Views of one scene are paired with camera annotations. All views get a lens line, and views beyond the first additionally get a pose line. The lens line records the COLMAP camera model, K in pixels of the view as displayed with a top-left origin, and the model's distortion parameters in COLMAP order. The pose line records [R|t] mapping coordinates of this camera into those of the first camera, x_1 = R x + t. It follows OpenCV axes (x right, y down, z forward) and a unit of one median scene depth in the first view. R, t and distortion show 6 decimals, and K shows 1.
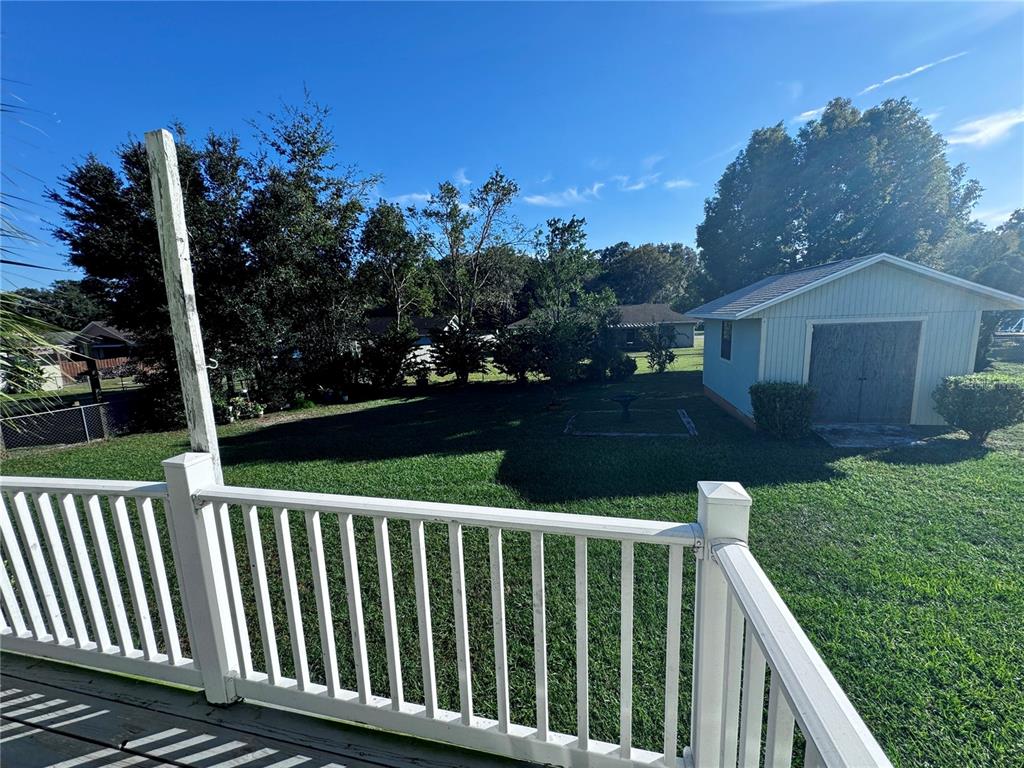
lens RADIAL K [[409.0, 0, 509.1], [0, 409.0, 382.9], [0, 0, 1]] dist [-0.001943, 0.000252]
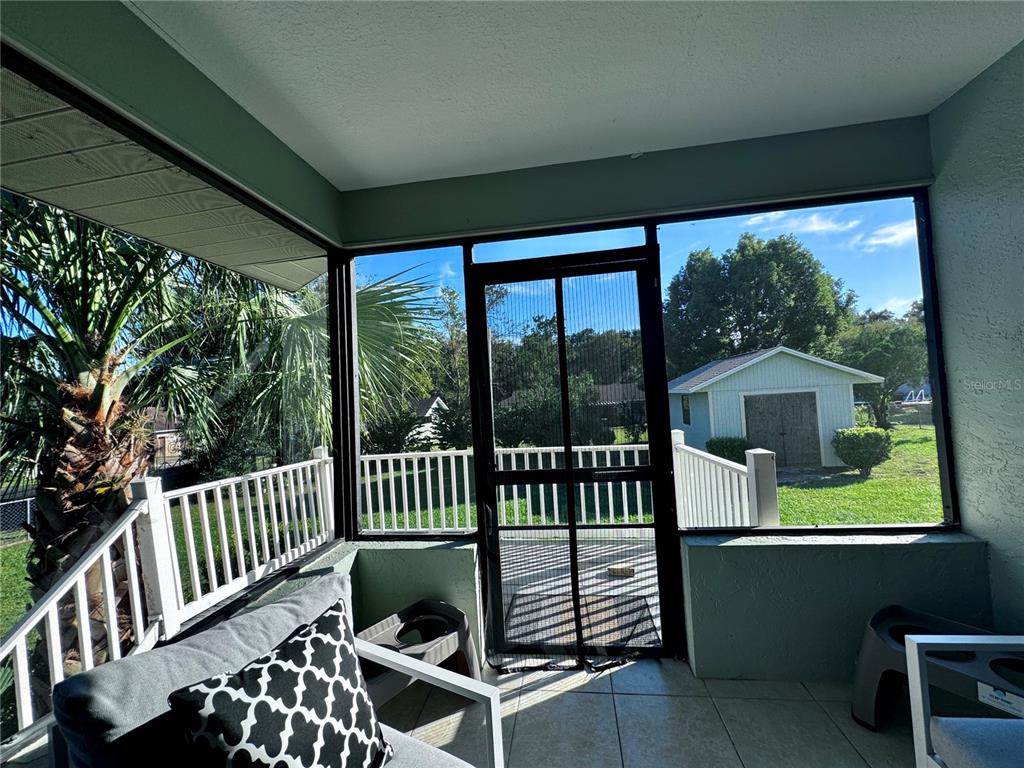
lens RADIAL K [[409.0, 0, 510.6], [0, 409.0, 384.3], [0, 0, 1]] dist [-0.001943, 0.000252]
pose [[0.997159, -0.015318, 0.073749, -0.088777], [0.029355, 0.980721, -0.193197, 0.038586], [-0.069368, 0.194813, 0.978384, -0.185557]]
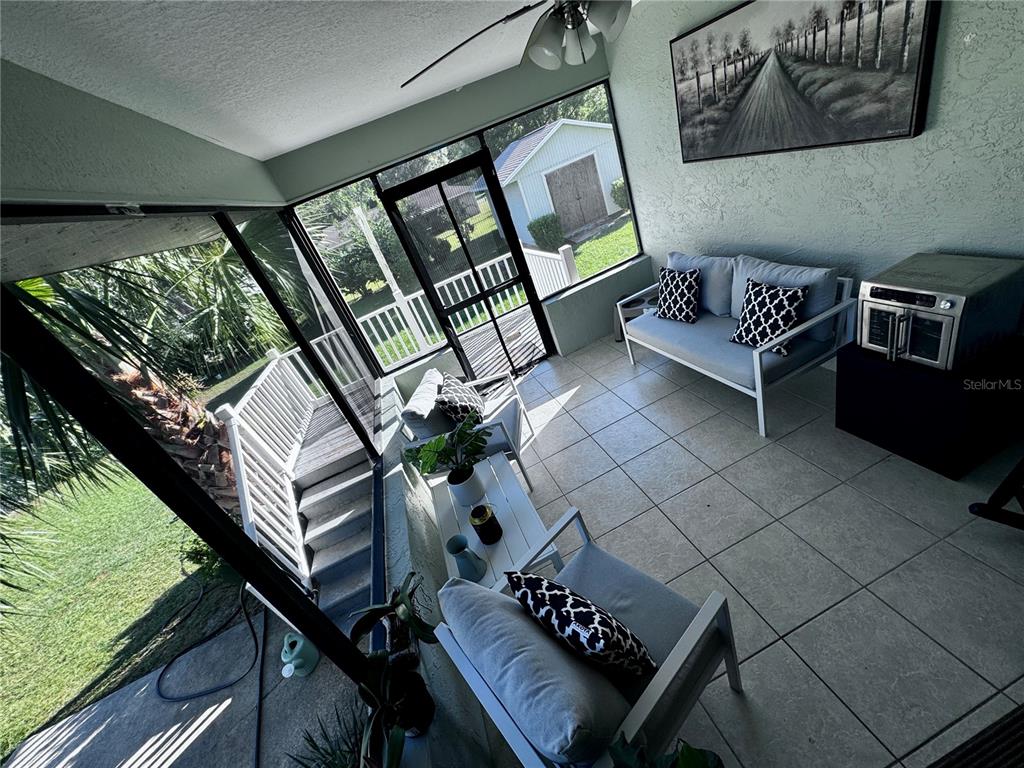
lens RADIAL K [[409.0, 0, 514.2], [0, 409.0, 385.9], [0, 0, 1]] dist [-0.001943, 0.000252]
pose [[0.820682, -0.473994, 0.319079, -0.157823], [0.379124, 0.869517, 0.316553, 0.016395], [-0.427488, -0.138819, 0.893299, -0.301340]]
